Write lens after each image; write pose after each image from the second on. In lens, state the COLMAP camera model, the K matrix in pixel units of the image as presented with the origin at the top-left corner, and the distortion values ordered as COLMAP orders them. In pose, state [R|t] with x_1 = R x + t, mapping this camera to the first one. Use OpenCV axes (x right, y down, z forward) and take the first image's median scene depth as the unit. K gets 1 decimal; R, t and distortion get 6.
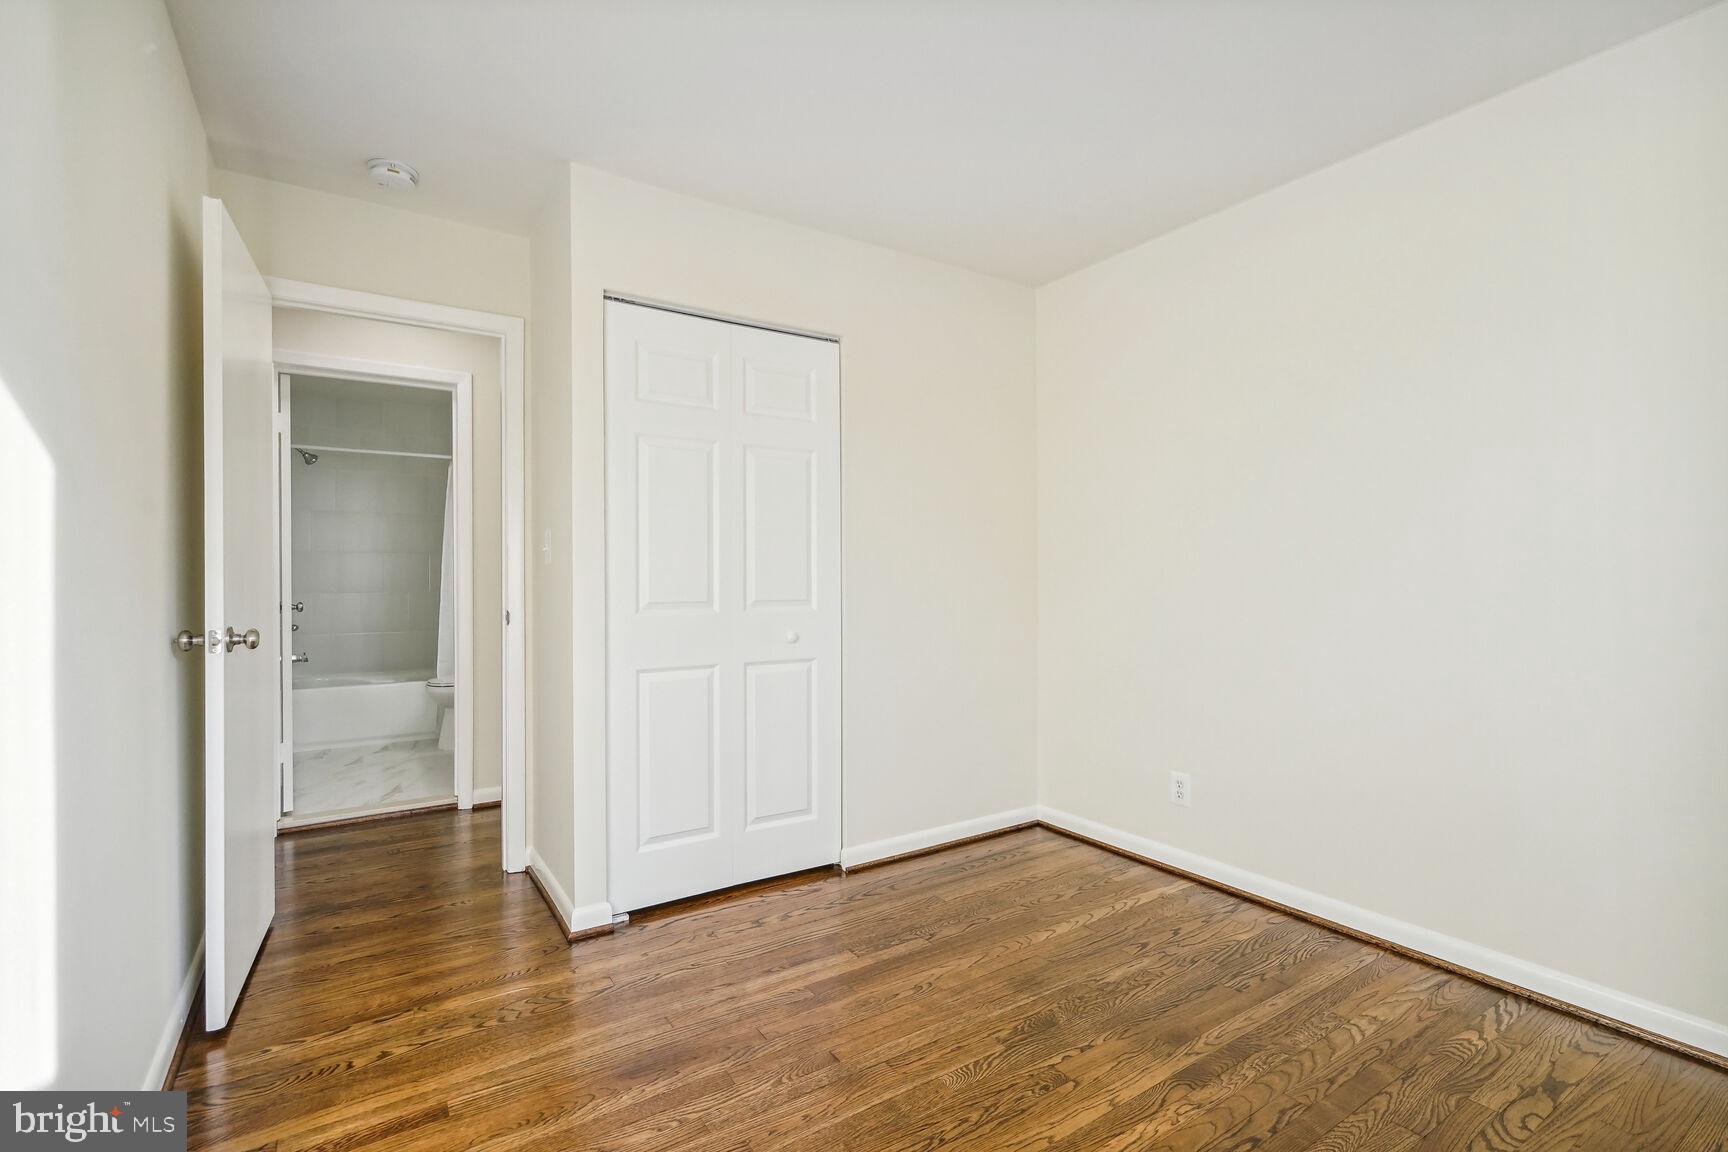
lens RADIAL K [[782.0, 0, 879.4], [0, 782.0, 578.5], [0, 0, 1]] dist [-0.000223, 0.000193]
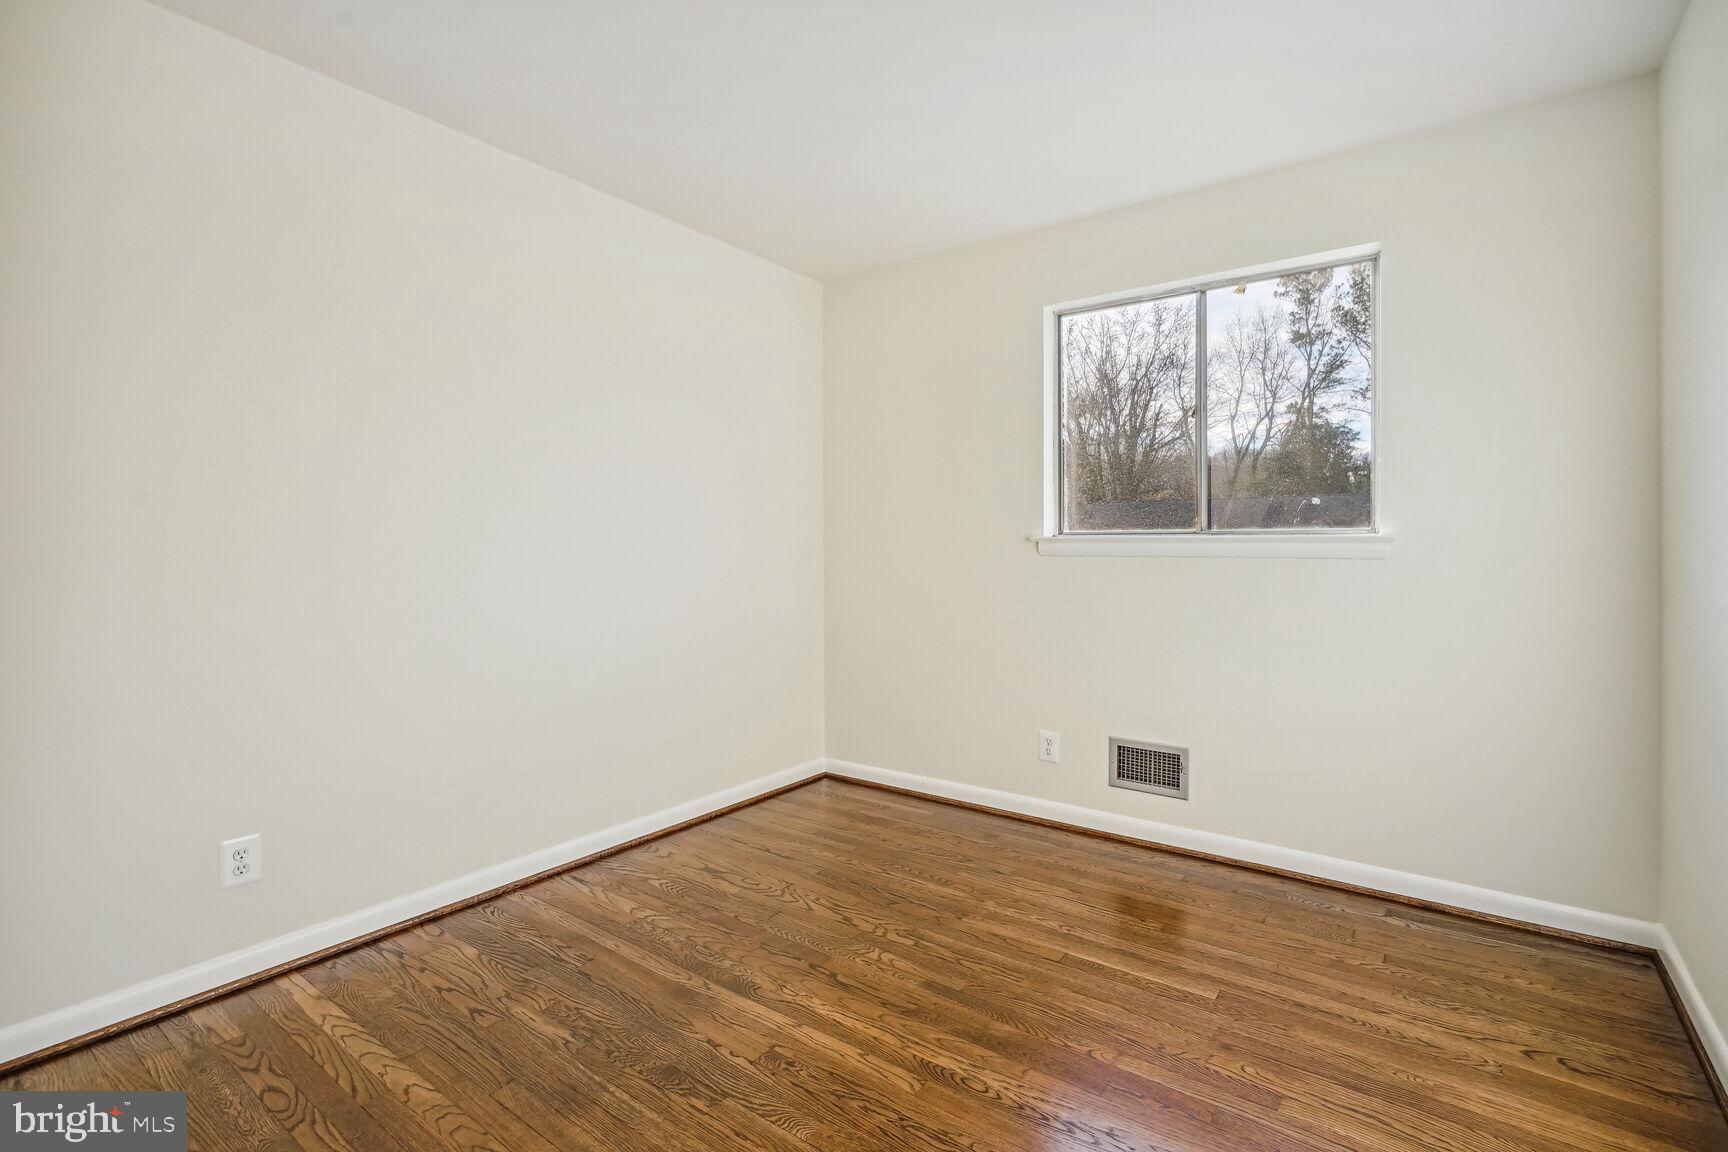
lens RADIAL K [[782.0, 0, 879.4], [0, 782.0, 578.5], [0, 0, 1]] dist [-0.000223, 0.000193]
pose [[-0.319368, -0.035393, 0.946970, -0.574632], [0.005689, 0.999213, 0.039264, 0.002937], [-0.947614, 0.017927, -0.318915, 0.938109]]
